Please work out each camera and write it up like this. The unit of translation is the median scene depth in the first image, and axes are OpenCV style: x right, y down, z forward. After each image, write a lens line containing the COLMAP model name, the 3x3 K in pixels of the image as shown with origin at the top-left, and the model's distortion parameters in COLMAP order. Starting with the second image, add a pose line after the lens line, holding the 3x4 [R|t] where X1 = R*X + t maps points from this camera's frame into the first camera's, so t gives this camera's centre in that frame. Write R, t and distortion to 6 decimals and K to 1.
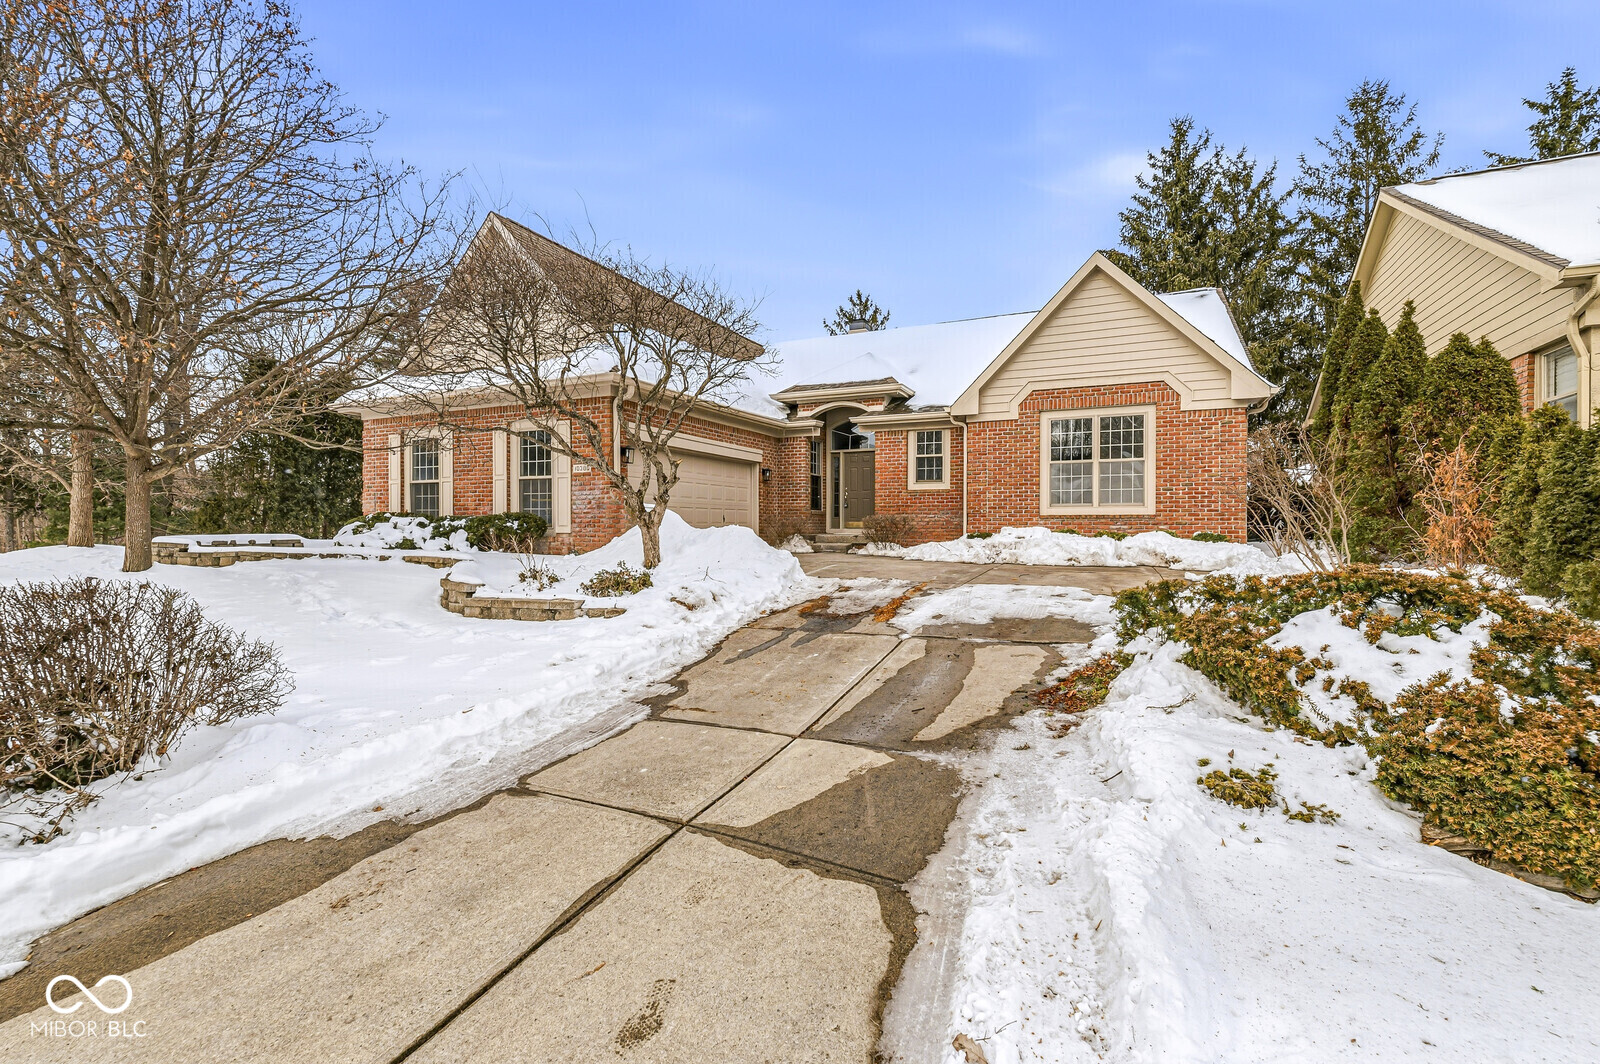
lens RADIAL K [[698.7, 0, 800.0], [0, 698.7, 532.0], [0, 0, 1]] dist [0.001670, 0.000590]
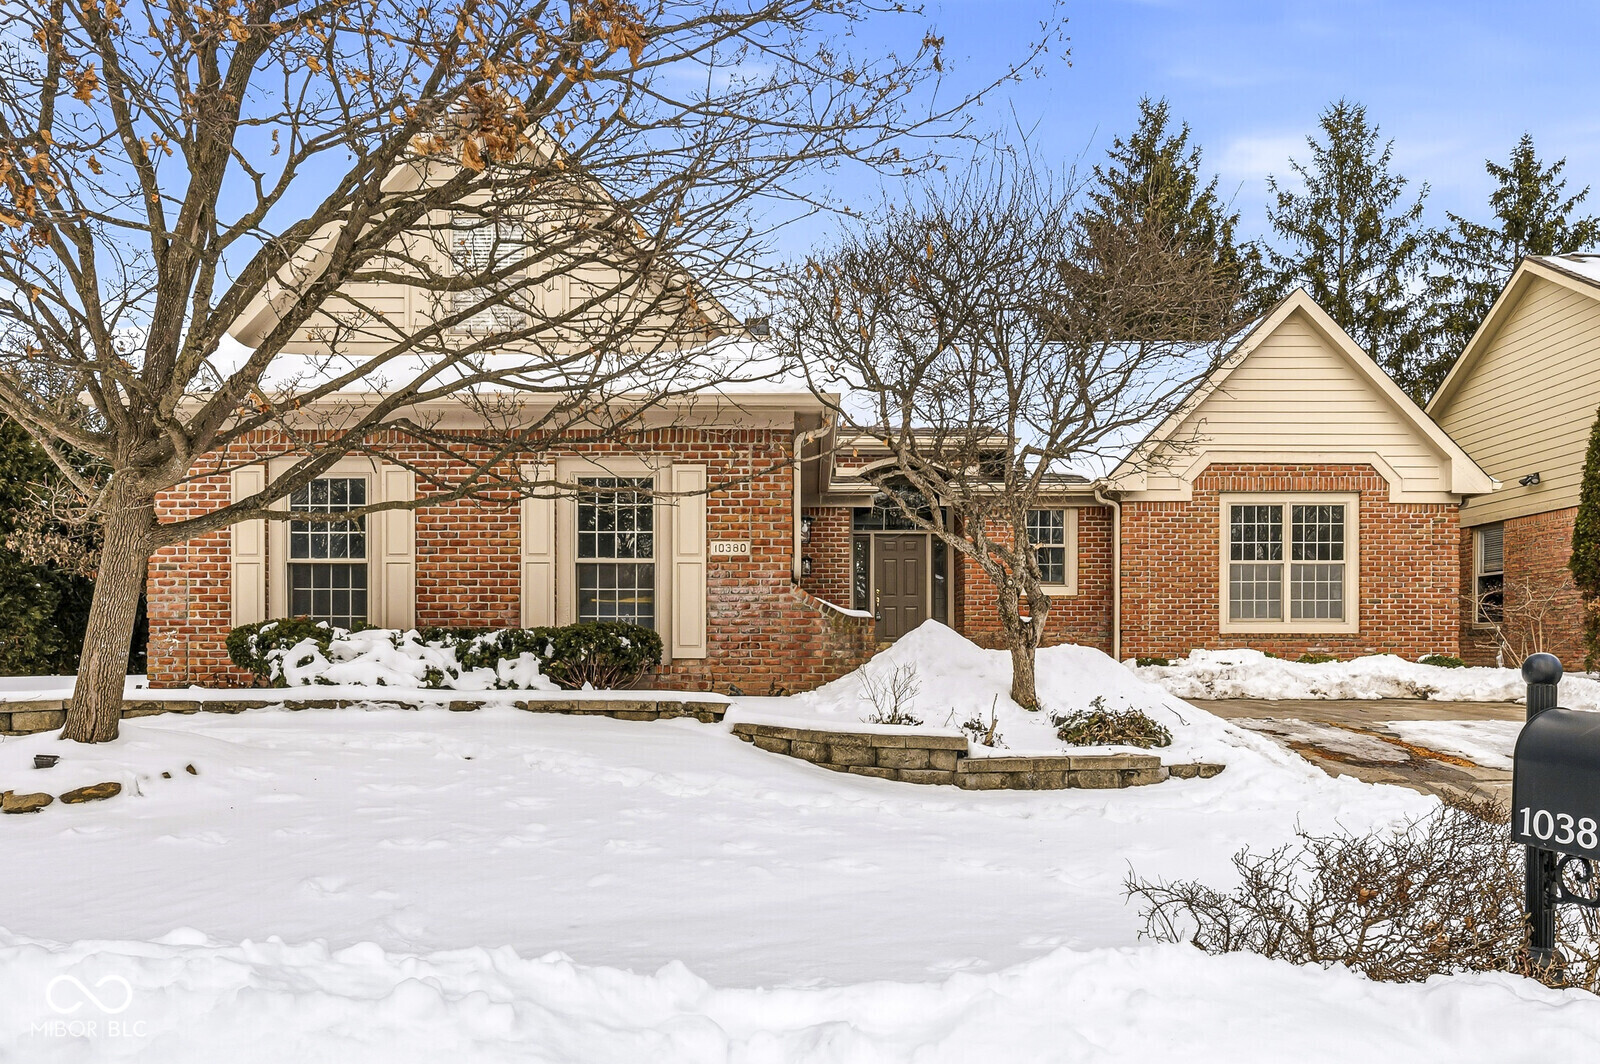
lens RADIAL K [[1159.3, 0, 800.8], [0, 1159.3, 678.5], [0, 0, 1]] dist [-0.005558, -0.001293]
pose [[0.907651, -0.010157, 0.419603, -0.544139], [0.005017, 0.999898, 0.013352, 0.004622], [-0.419696, -0.010014, 0.907610, 0.073750]]
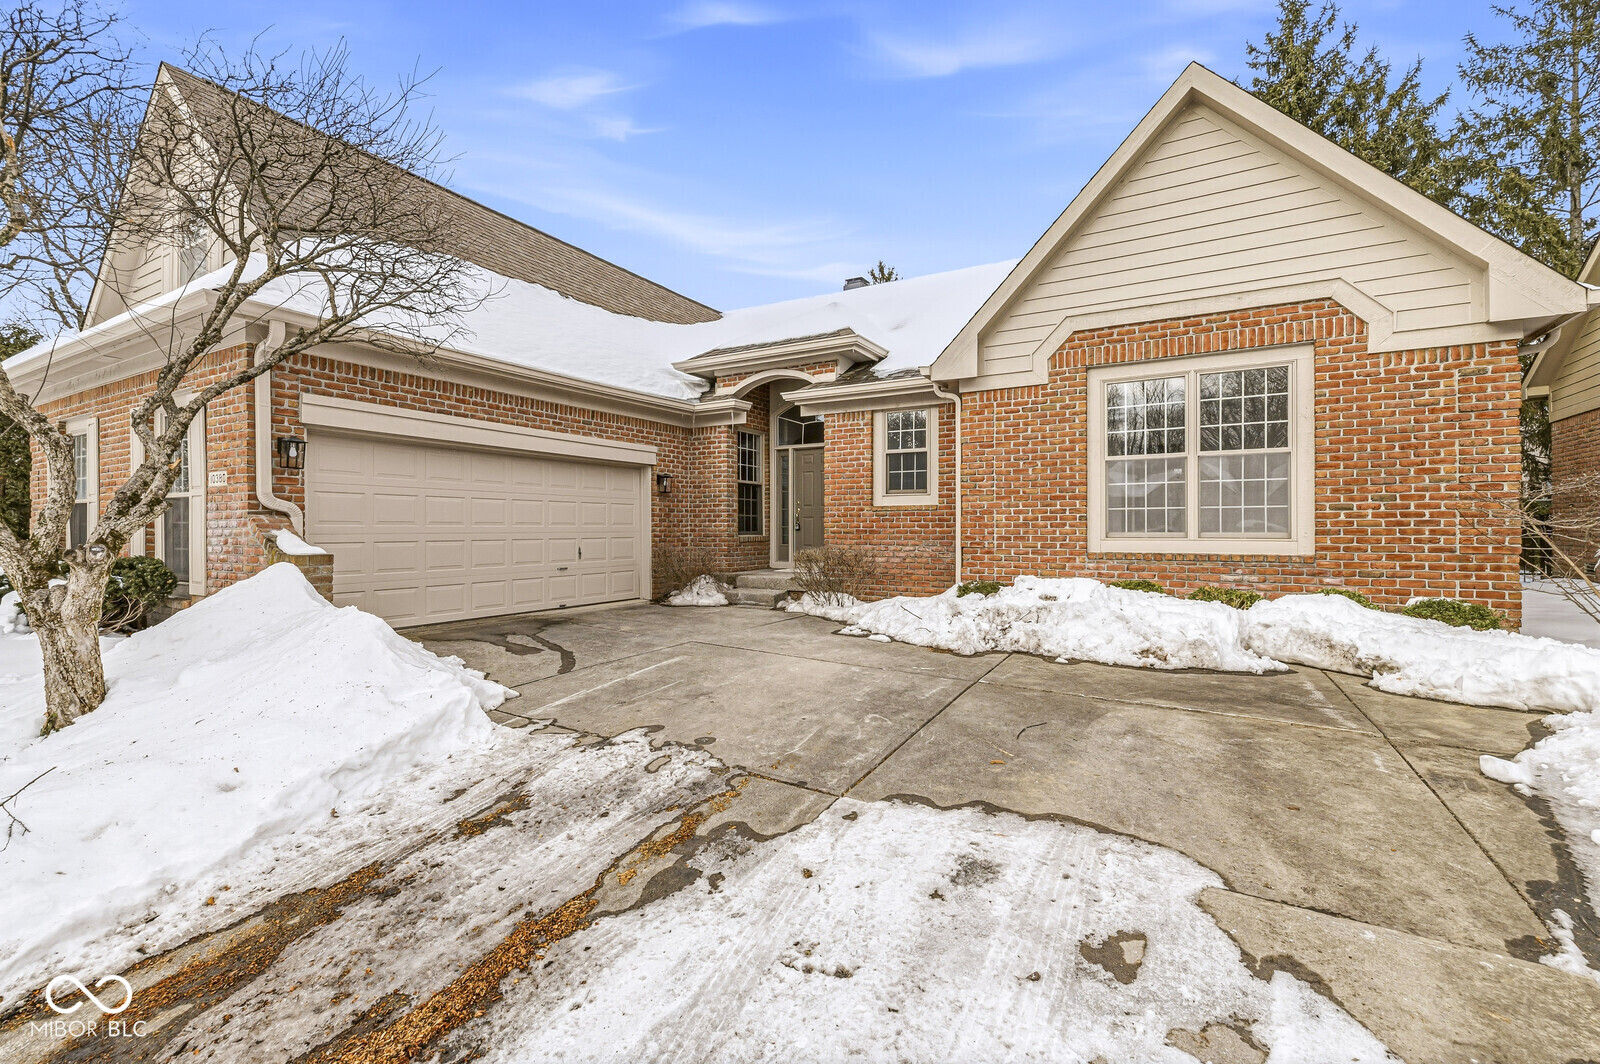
lens RADIAL K [[698.7, 0, 800.0], [0, 698.7, 532.0], [0, 0, 1]] dist [0.001670, 0.000590]
pose [[0.996523, -0.003627, -0.083233, 0.152471], [0.003220, 0.999982, -0.005027, -0.036971], [0.083250, 0.004742, 0.996517, 0.402361]]
